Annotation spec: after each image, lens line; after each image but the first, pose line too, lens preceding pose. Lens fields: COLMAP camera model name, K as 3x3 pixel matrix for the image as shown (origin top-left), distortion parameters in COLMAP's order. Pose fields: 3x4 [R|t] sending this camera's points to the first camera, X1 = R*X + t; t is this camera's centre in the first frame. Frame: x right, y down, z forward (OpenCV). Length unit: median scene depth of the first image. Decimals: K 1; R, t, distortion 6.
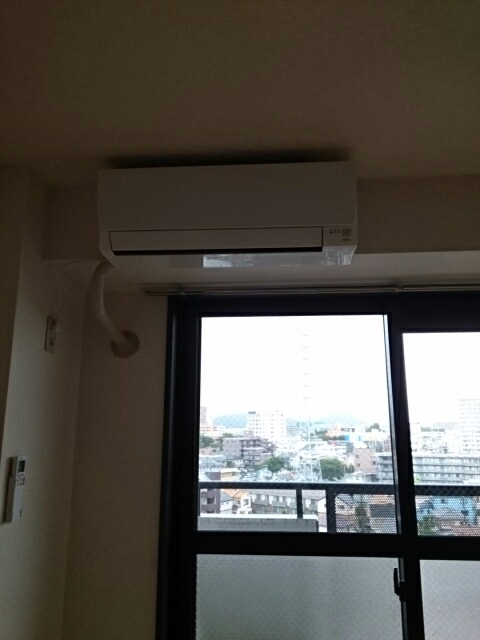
lens RADIAL K [[500.9, 0, 240.0], [0, 500.9, 320.0], [0, 0, 1]] dist [0.084226, -0.002646]
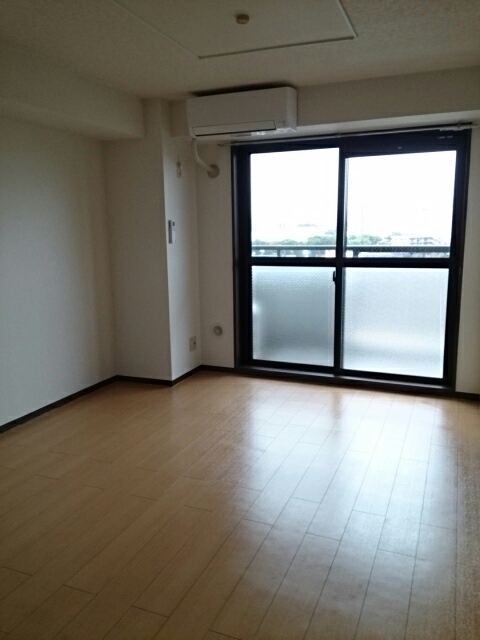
lens RADIAL K [[500.9, 0, 240.0], [0, 500.9, 320.0], [0, 0, 1]] dist [0.084226, -0.002646]
pose [[0.948089, 0.052417, -0.313657, 0.608120], [0.072025, 0.925297, 0.372340, -0.164788], [0.309743, -0.375603, 0.873488, -1.110967]]
